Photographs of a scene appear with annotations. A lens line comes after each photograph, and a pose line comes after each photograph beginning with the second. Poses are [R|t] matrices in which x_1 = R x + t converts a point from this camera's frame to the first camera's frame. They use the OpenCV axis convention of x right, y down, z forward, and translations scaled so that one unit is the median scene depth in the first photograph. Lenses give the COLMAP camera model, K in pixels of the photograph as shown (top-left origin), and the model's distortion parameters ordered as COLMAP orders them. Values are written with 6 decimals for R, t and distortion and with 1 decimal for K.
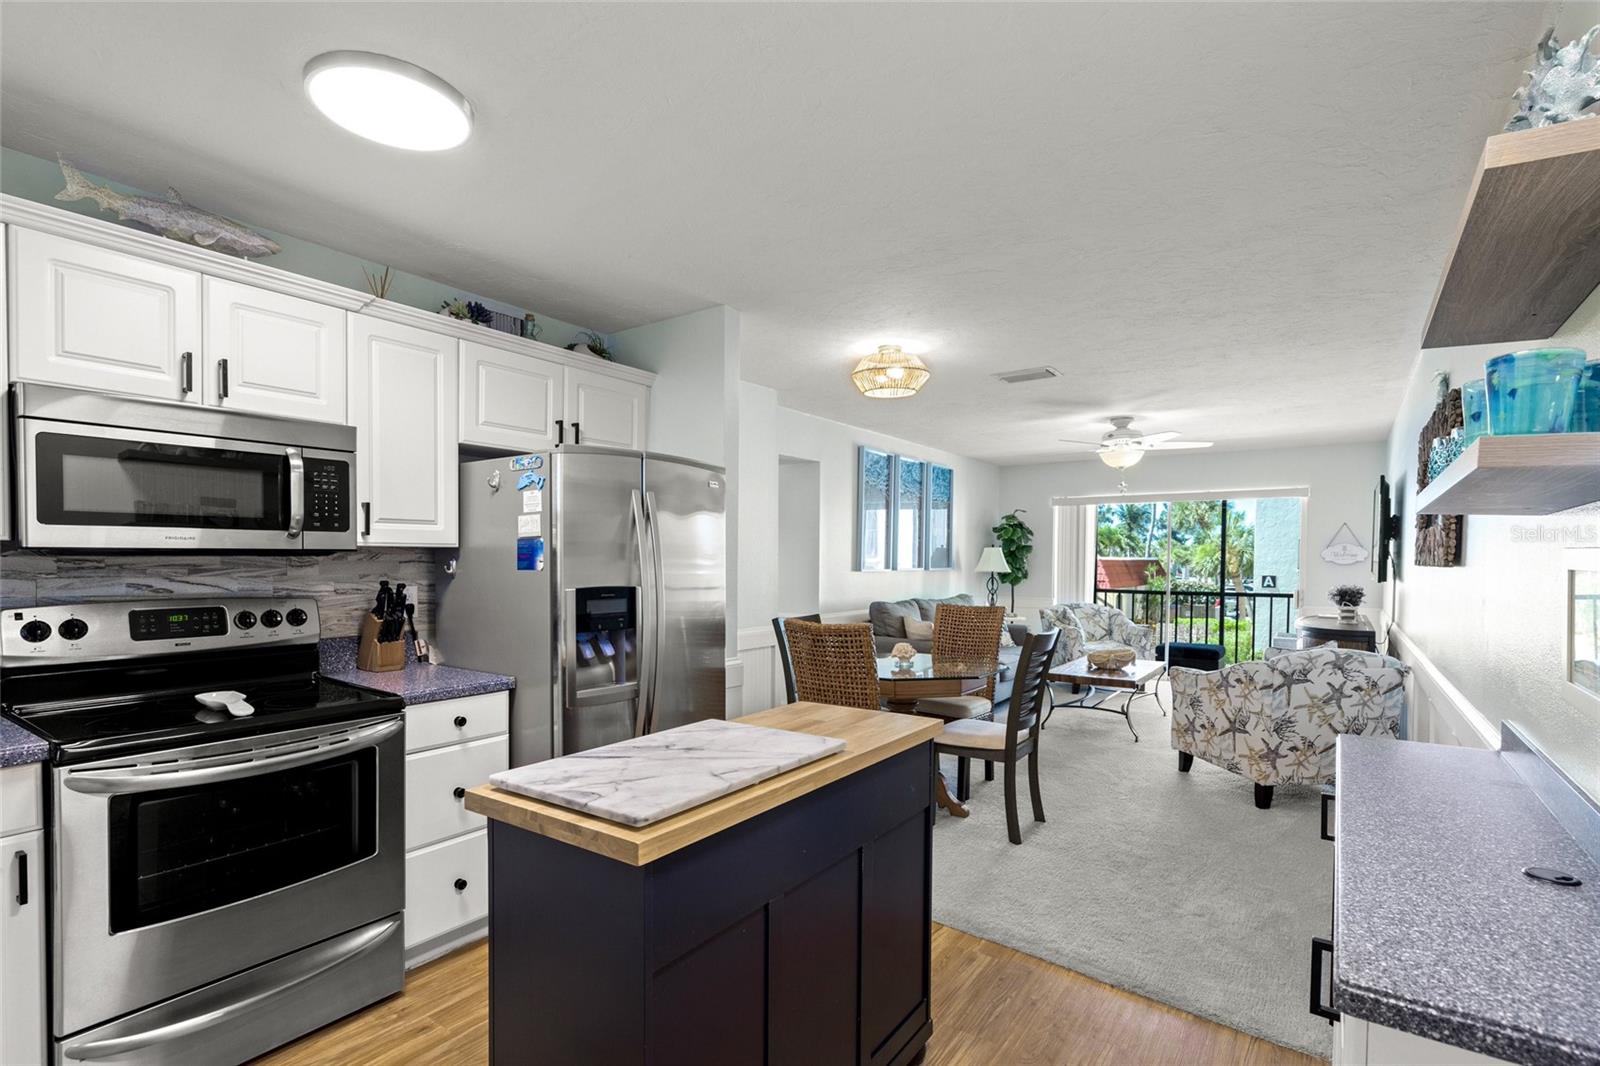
lens RADIAL K [[753.3, 0, 796.6], [0, 753.3, 576.8], [0, 0, 1]] dist [0.000933, 0.000297]
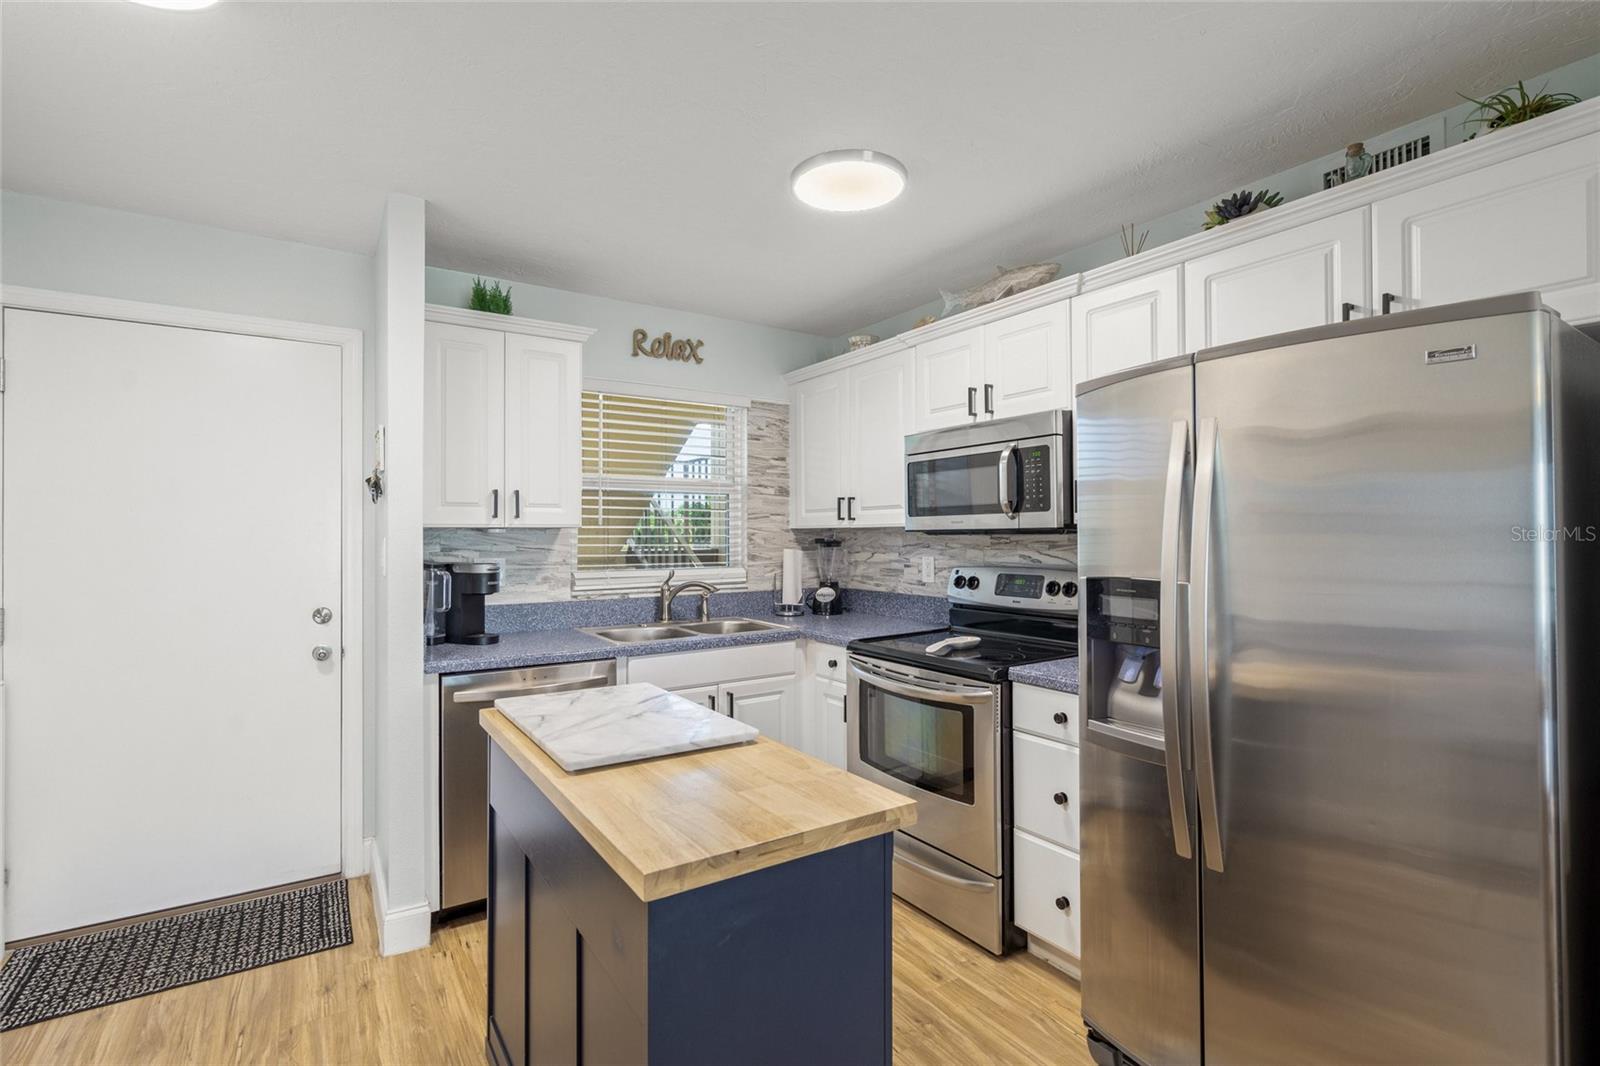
lens RADIAL K [[738.9, 0, 796.2], [0, 738.9, 526.0], [0, 0, 1]] dist [-0.001677, 0.001377]
pose [[-0.356707, -0.014421, -0.934105, 0.298463], [-0.017943, 0.999802, -0.008583, -0.013897], [0.934044, 0.013699, -0.356895, 0.622152]]
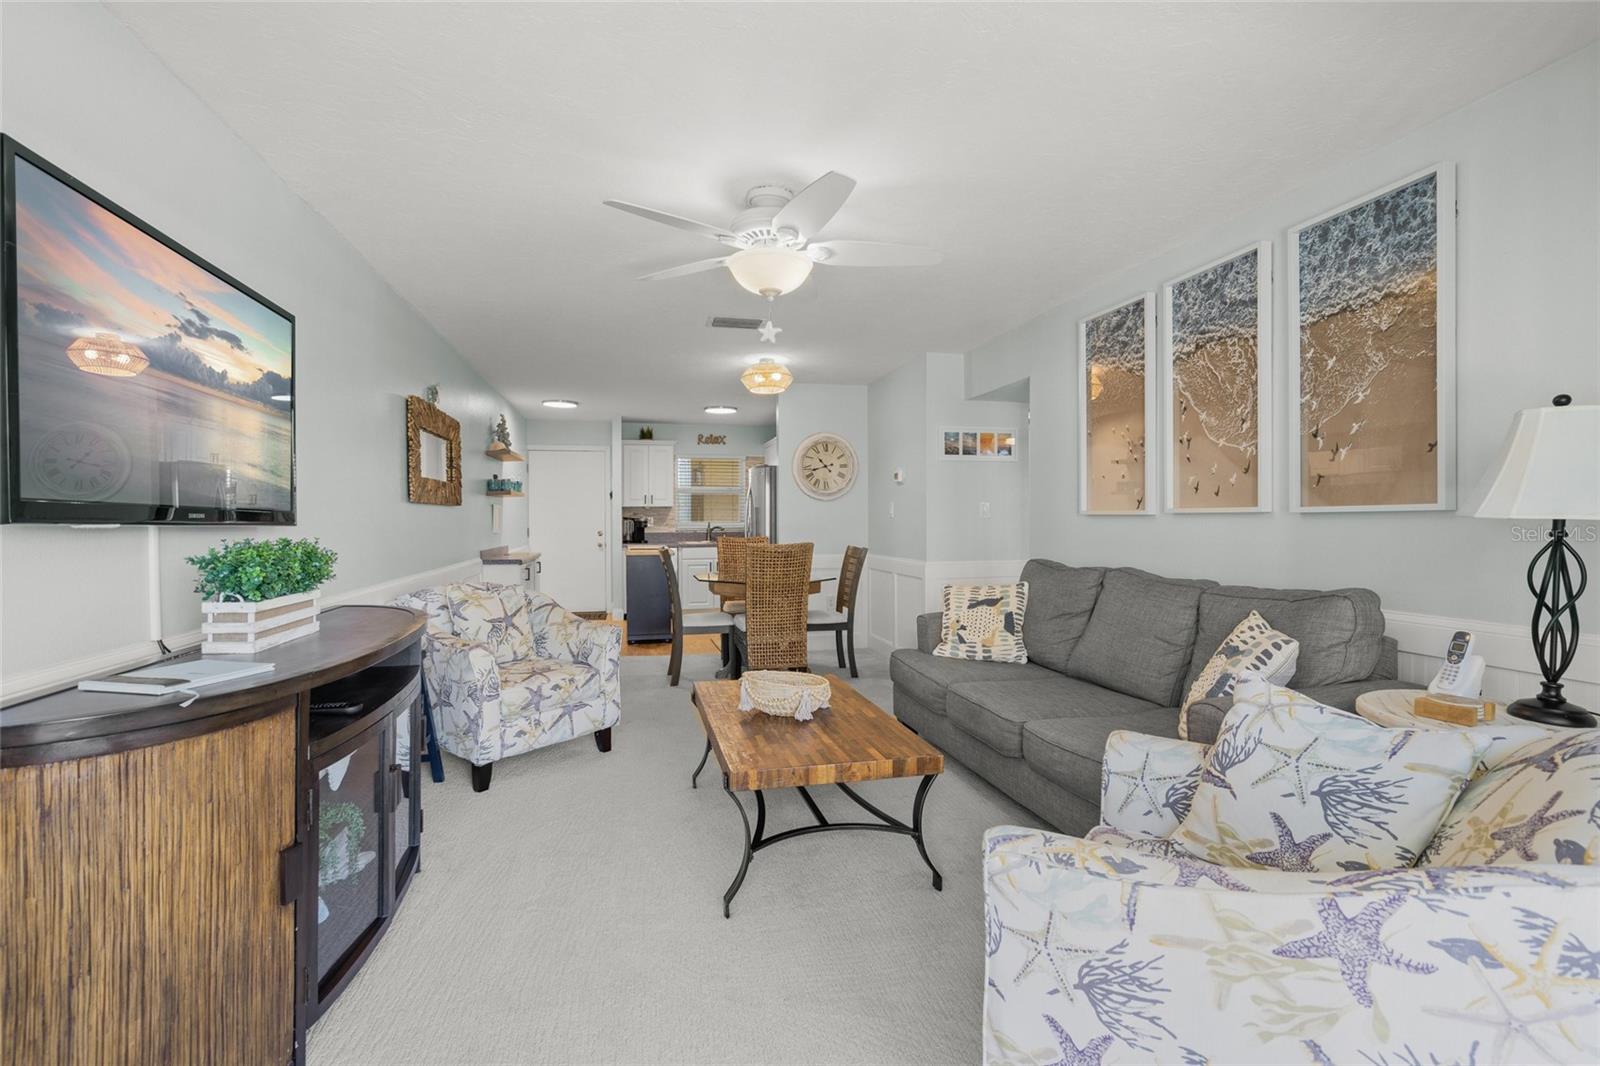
lens RADIAL K [[740.9, 0, 801.4], [0, 740.9, 524.3], [0, 0, 1]] dist [0.001549, 0.000870]
pose [[-0.656839, 0.003518, -0.754023, 1.140976], [-0.016602, 0.999679, 0.019127, -0.011246], [0.753848, 0.025082, -0.656569, 1.954303]]
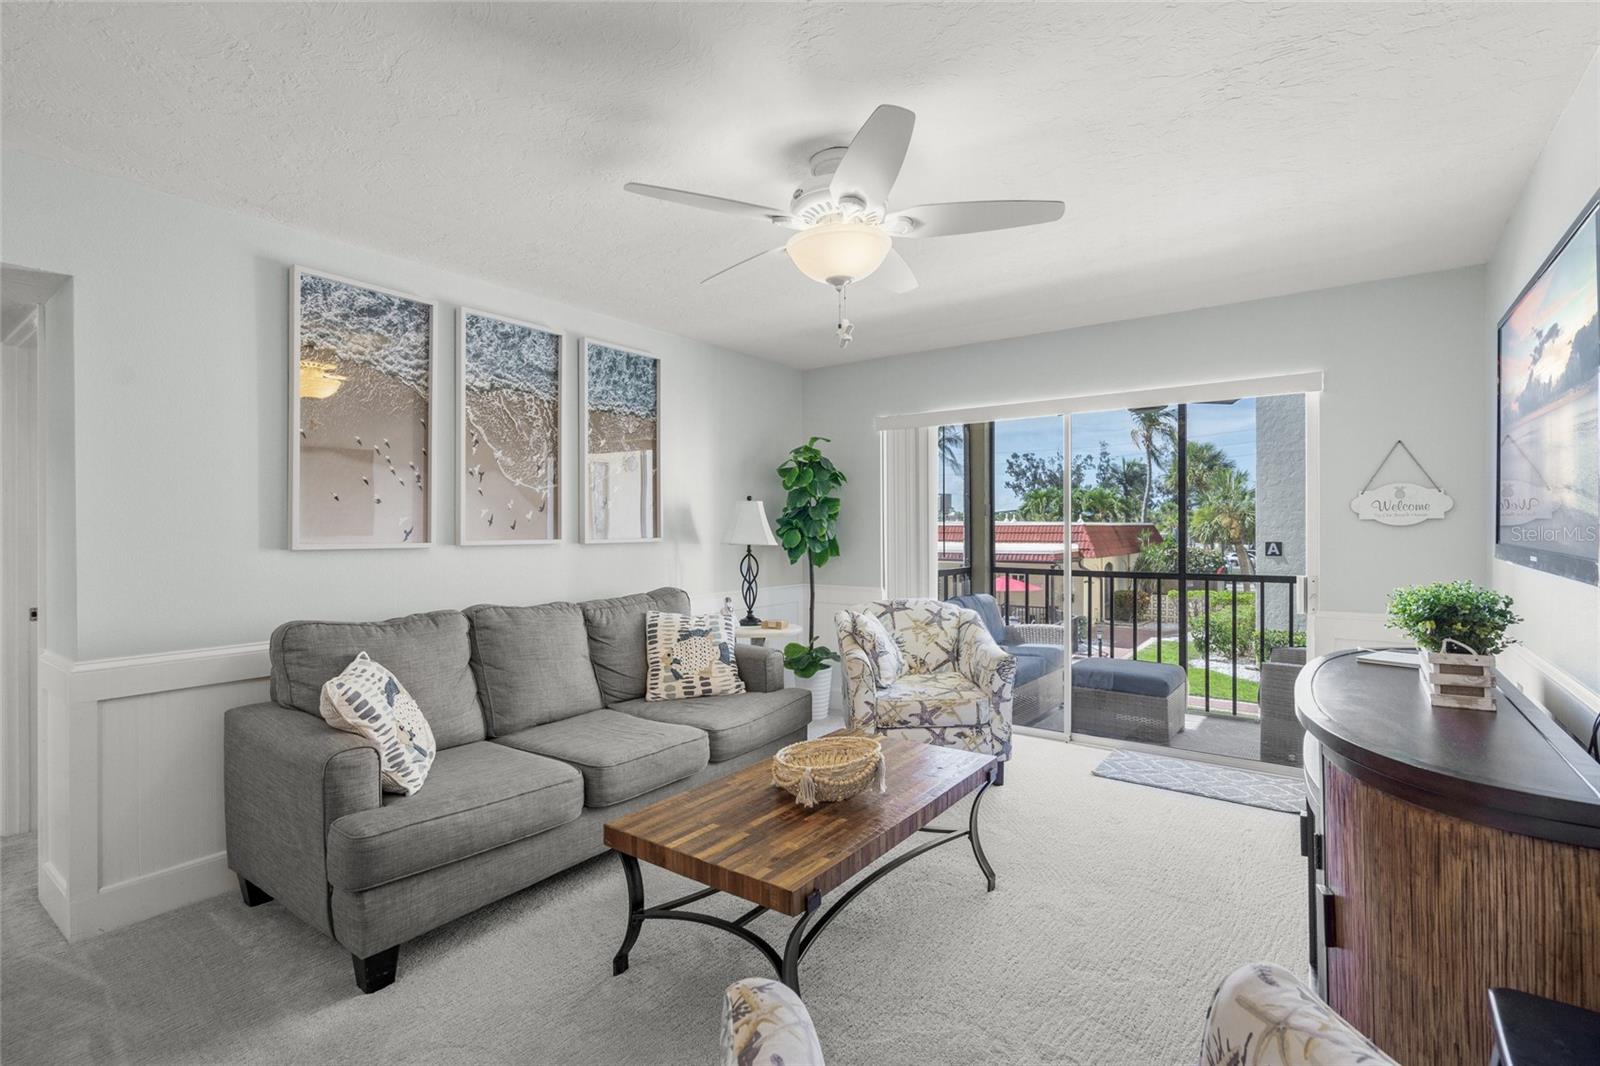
lens RADIAL K [[738.9, 0, 796.2], [0, 738.9, 526.0], [0, 0, 1]] dist [-0.001677, 0.001377]
pose [[0.999785, -0.008414, -0.018940, 0.610897], [0.007913, 0.999621, -0.026372, -0.012006], [0.019155, 0.026216, 0.999473, 0.911177]]
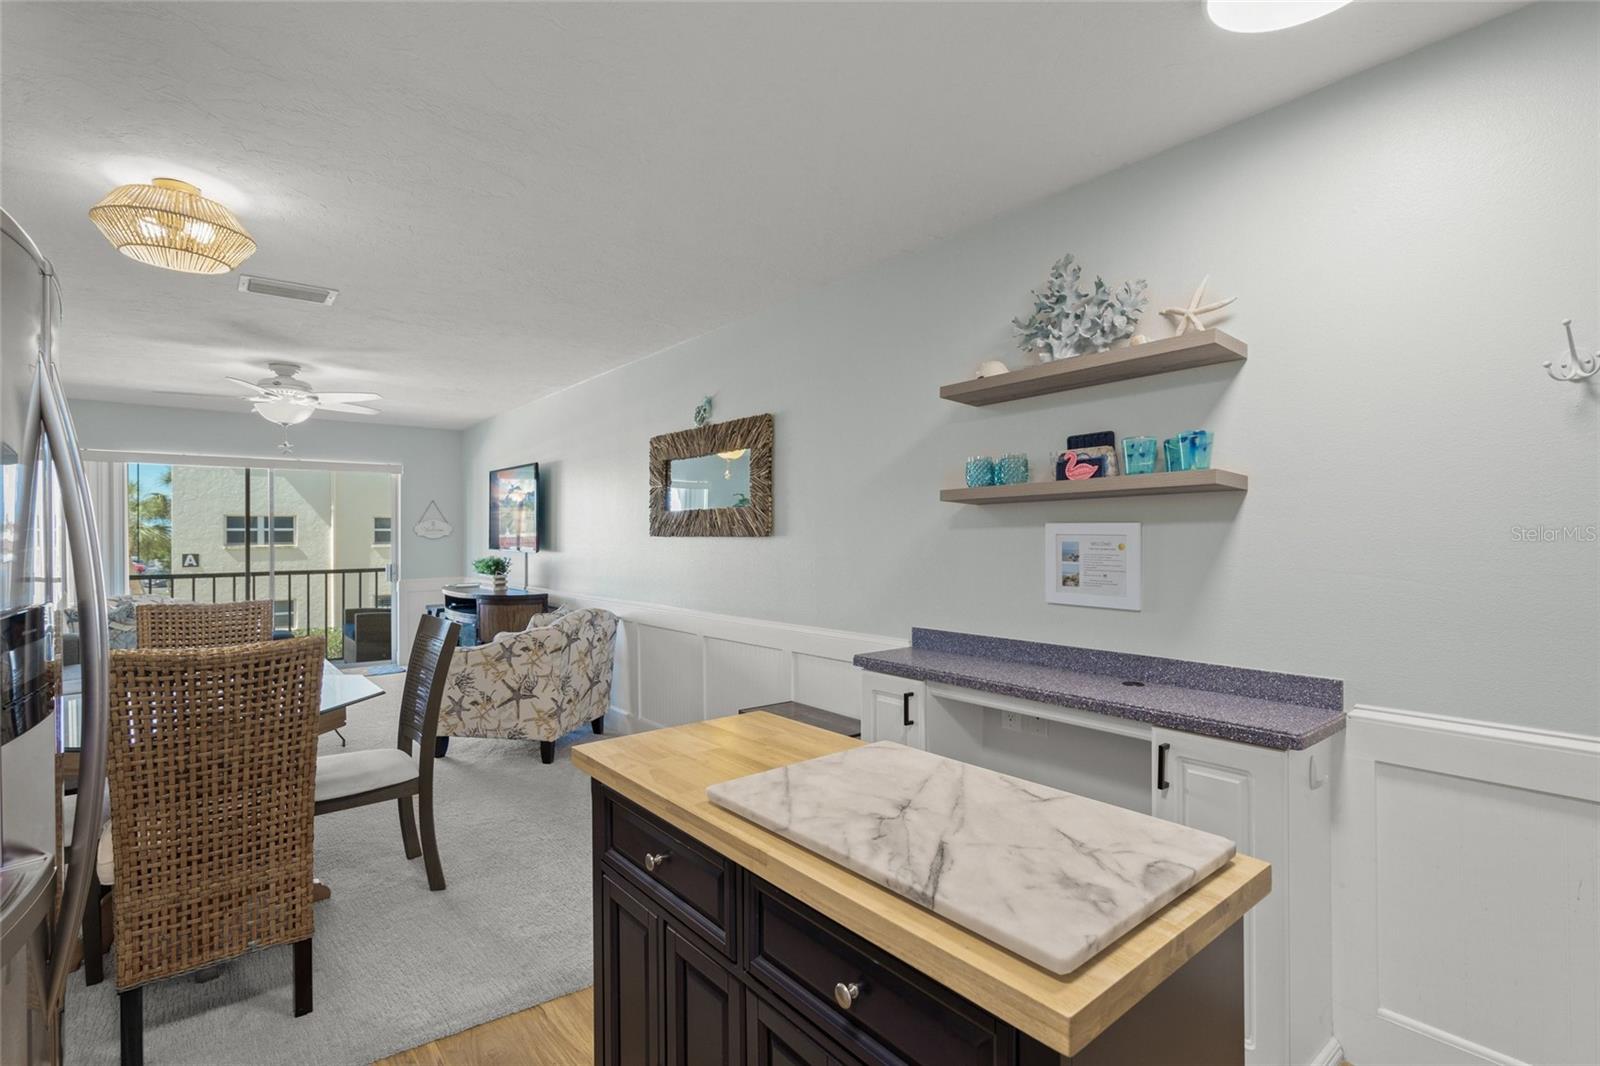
lens RADIAL K [[752.9, 0, 800.0], [0, 752.9, 533.0], [0, 0, 1]] dist [-0.001896, -0.000028]
pose [[0.263920, -0.002669, 0.964541, -0.322374], [0.028551, 0.999580, -0.005047, -0.006788], [-0.964122, 0.028871, 0.263885, 0.355154]]
